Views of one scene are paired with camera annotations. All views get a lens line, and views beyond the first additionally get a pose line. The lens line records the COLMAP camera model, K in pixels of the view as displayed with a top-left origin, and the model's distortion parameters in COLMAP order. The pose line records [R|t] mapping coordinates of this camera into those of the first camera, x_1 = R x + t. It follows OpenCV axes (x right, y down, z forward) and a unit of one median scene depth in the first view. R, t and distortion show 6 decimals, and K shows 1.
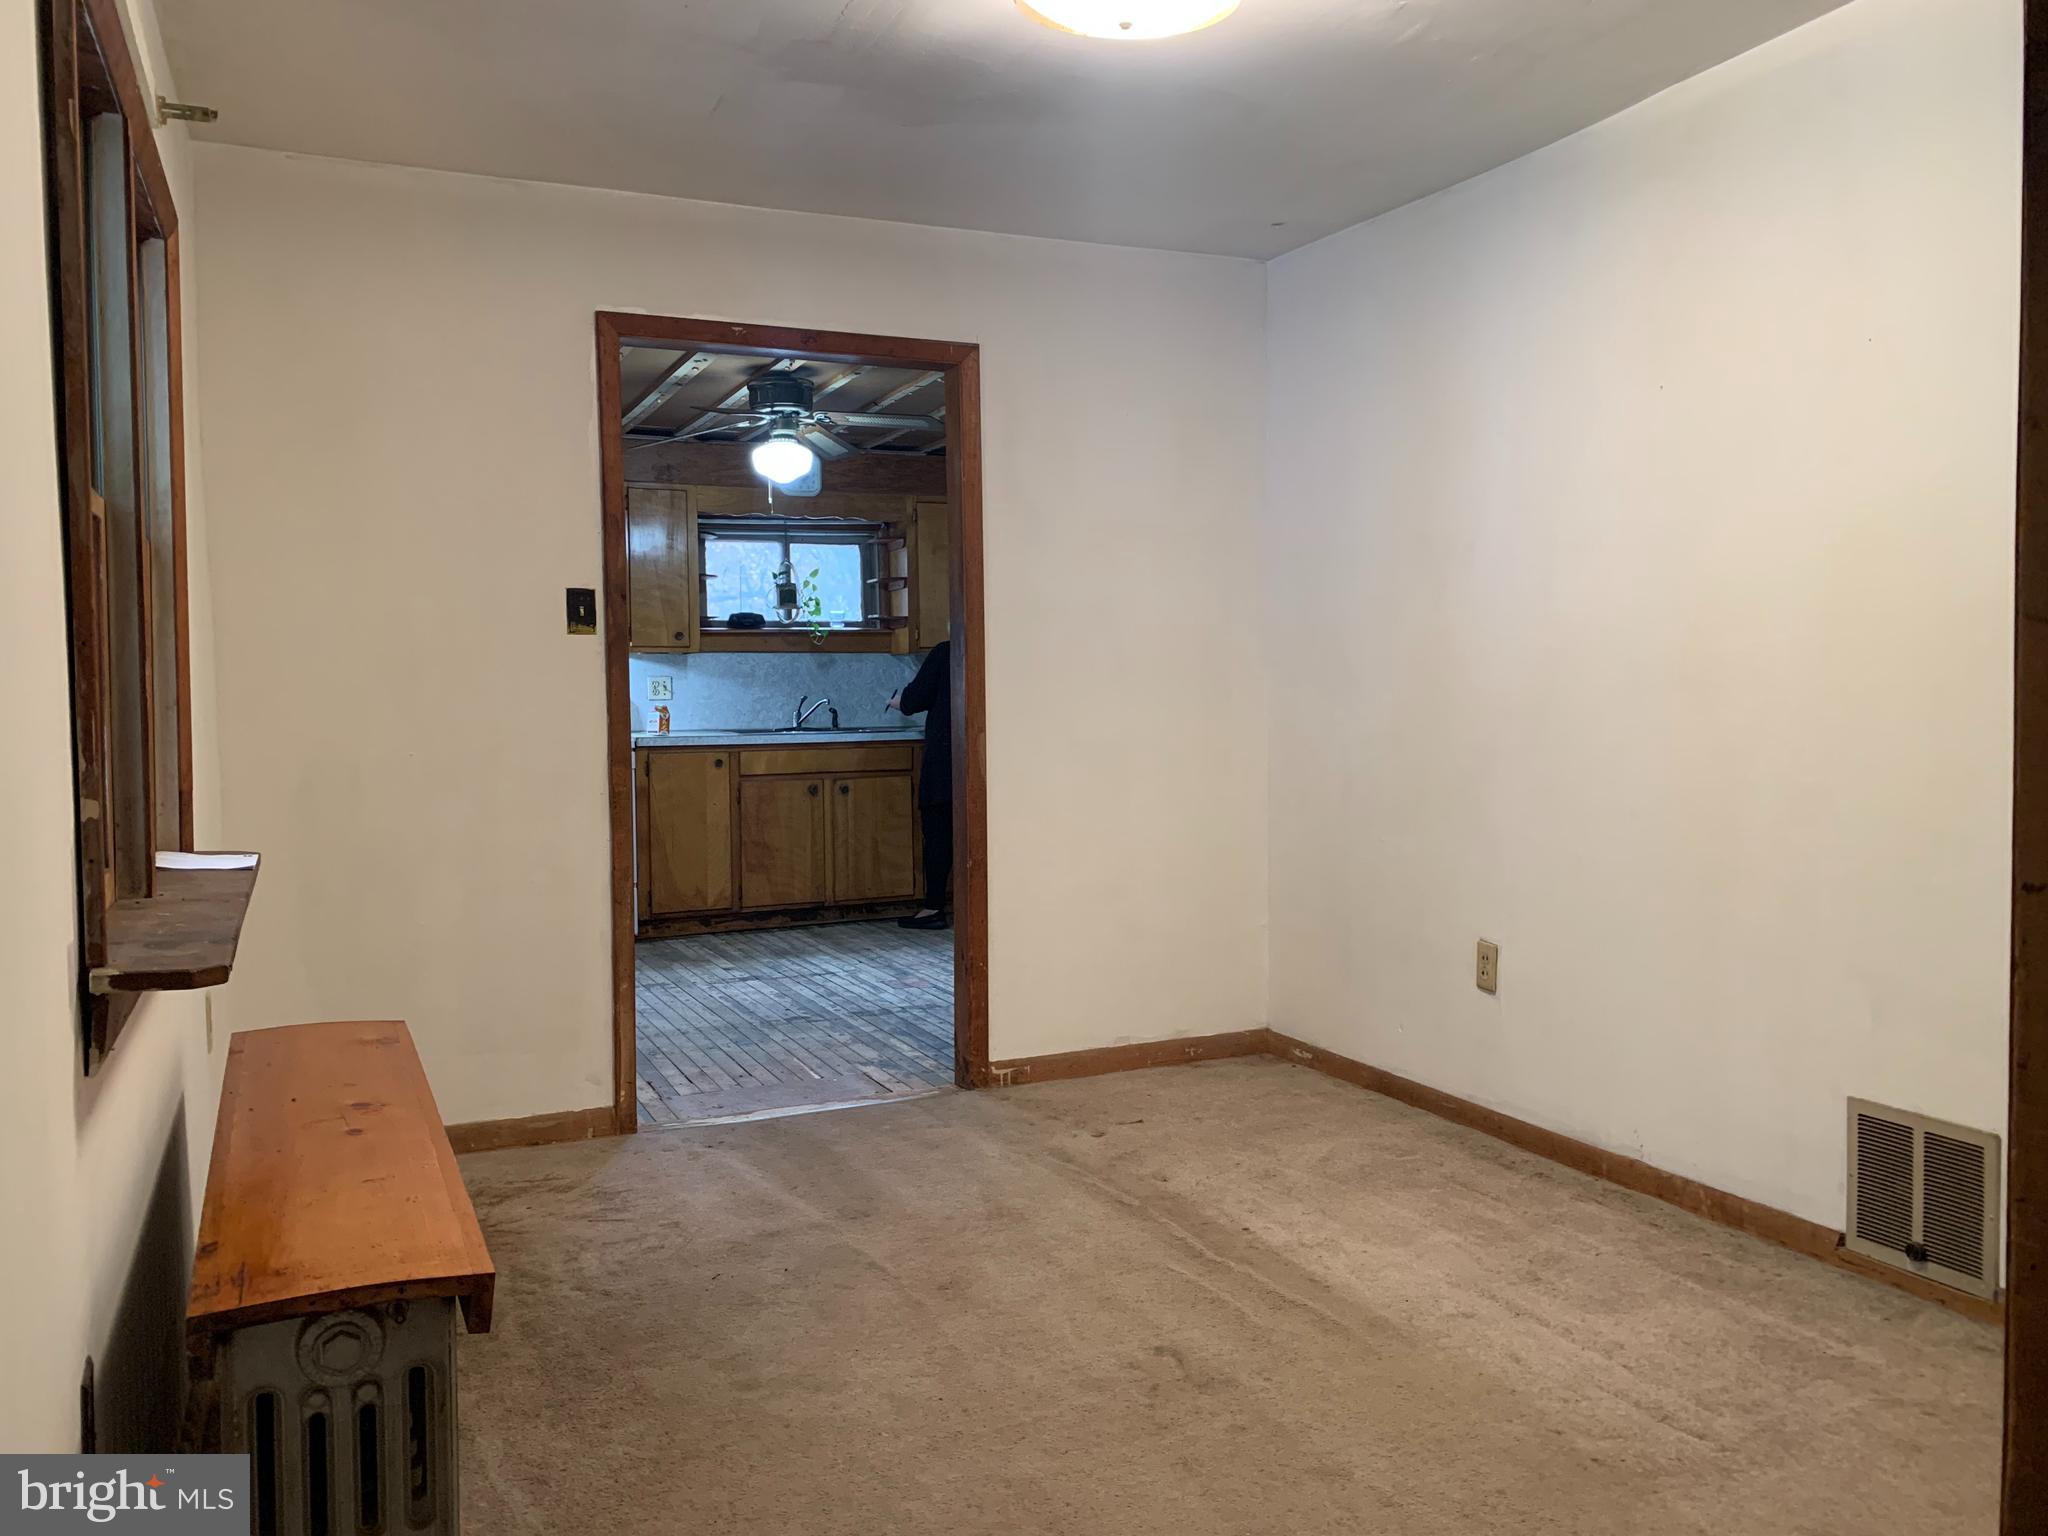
lens RADIAL K [[1561.9, 0, 1019.9], [0, 1561.9, 755.9], [0, 0, 1]] dist [0.054806, -0.099937]
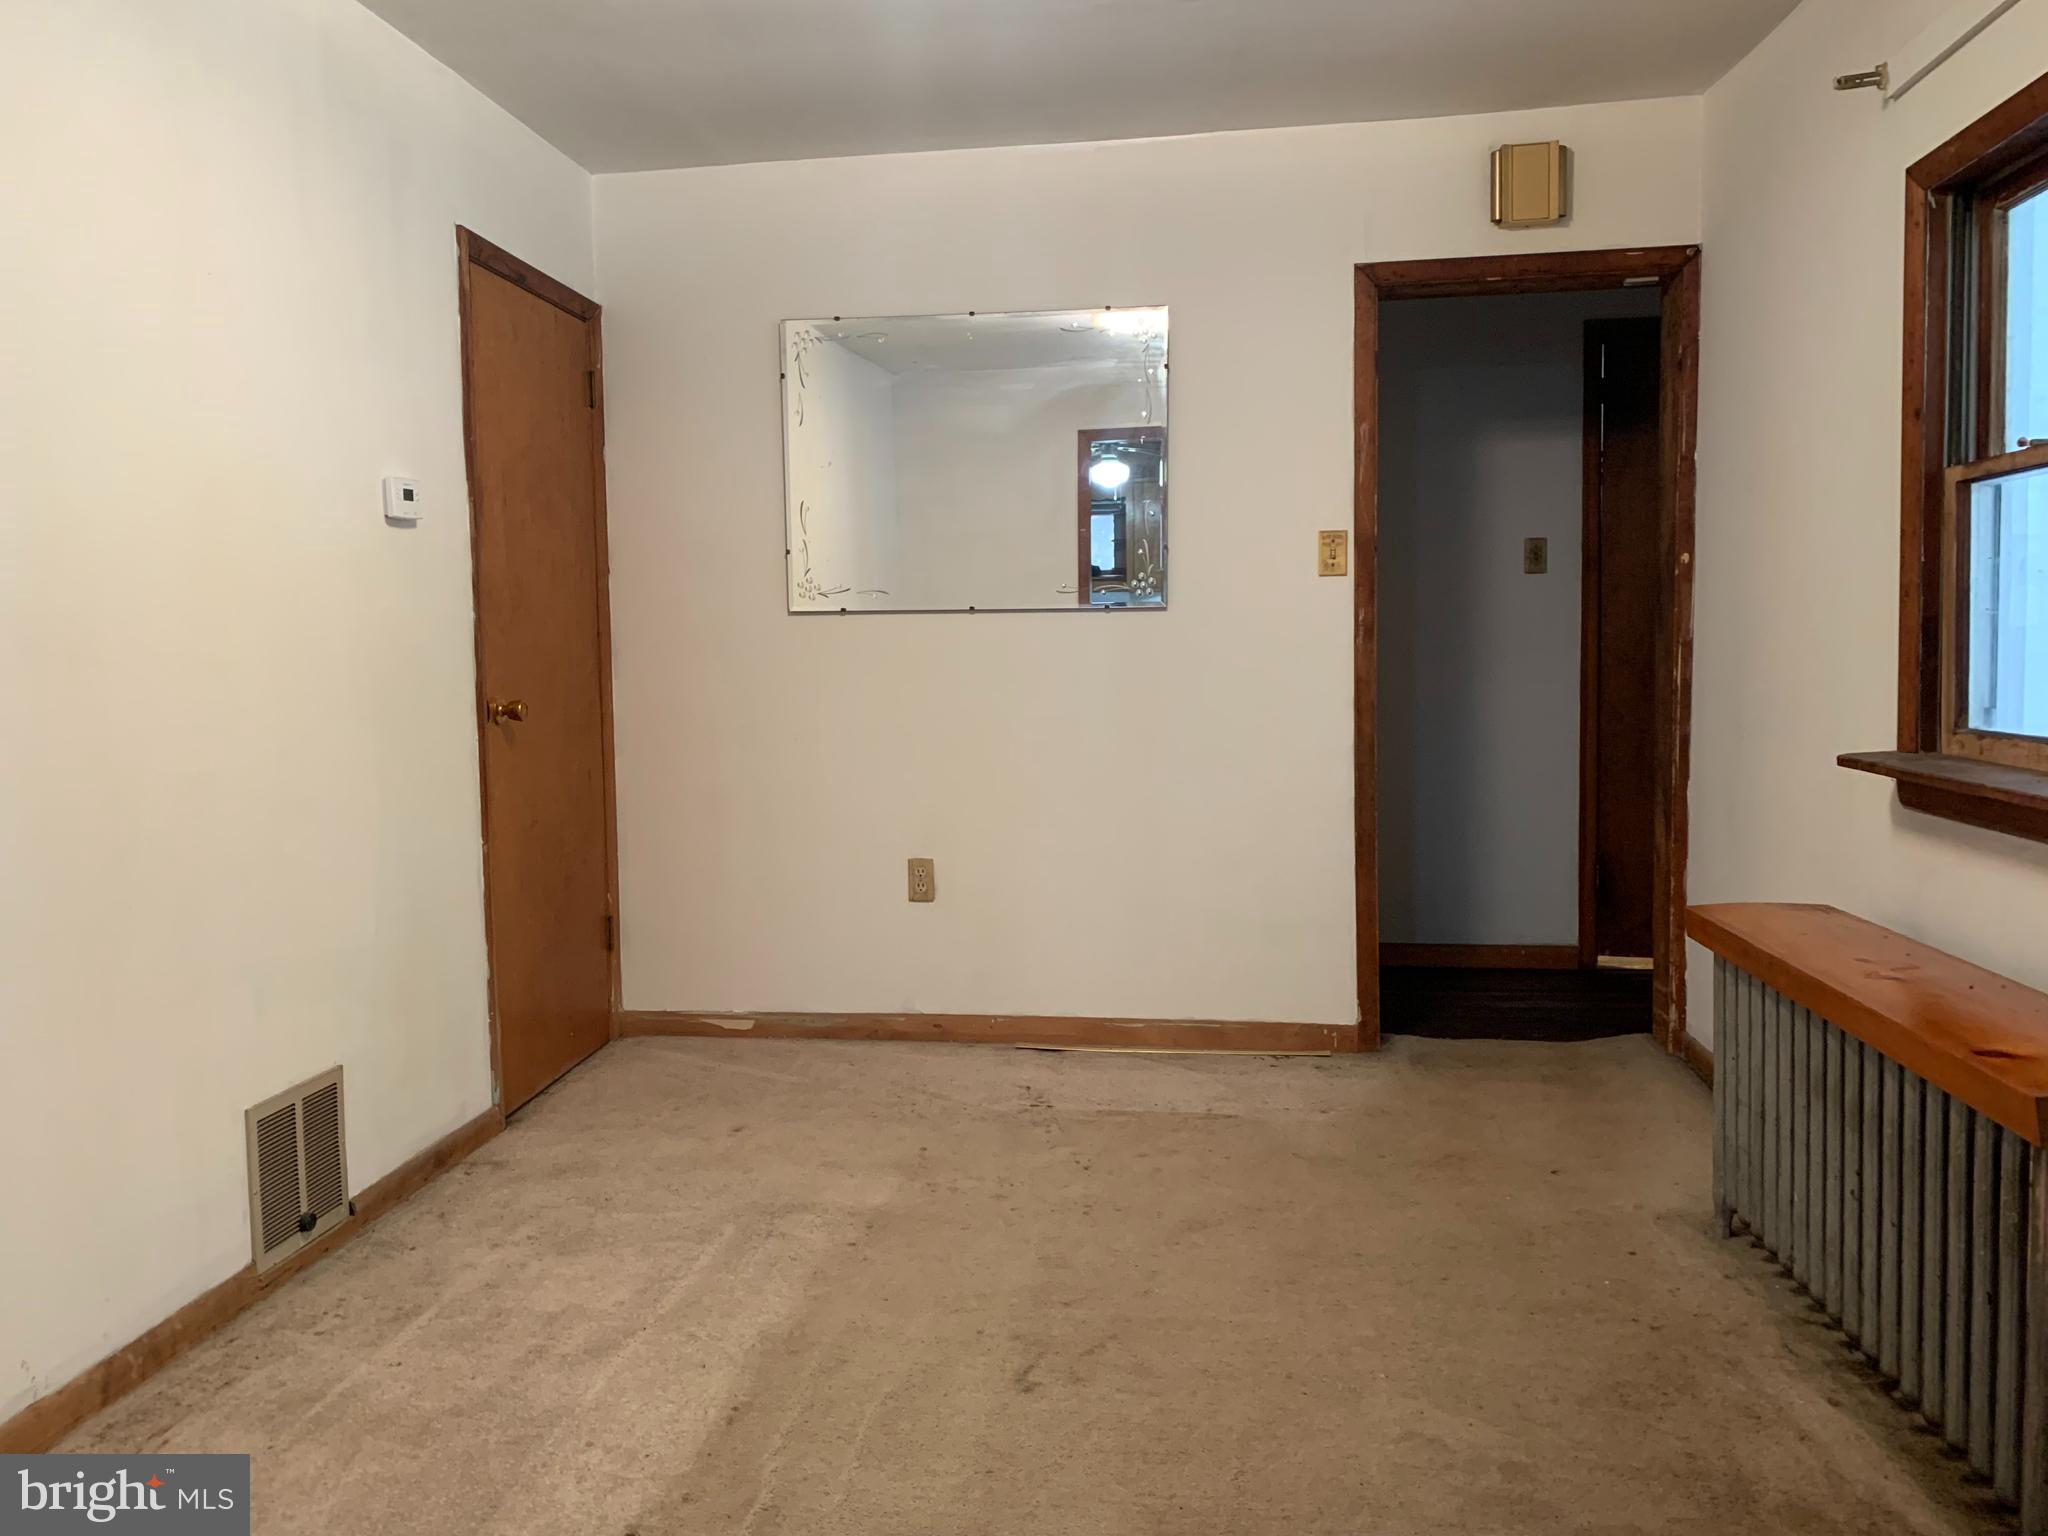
lens RADIAL K [[1561.9, 0, 1019.9], [0, 1561.9, 755.9], [0, 0, 1]] dist [0.054806, -0.099937]
pose [[-0.855523, -0.010639, 0.517655, -0.446391], [0.049113, 0.993613, 0.101589, -0.077177], [-0.515430, 0.112335, -0.849537, 2.141722]]
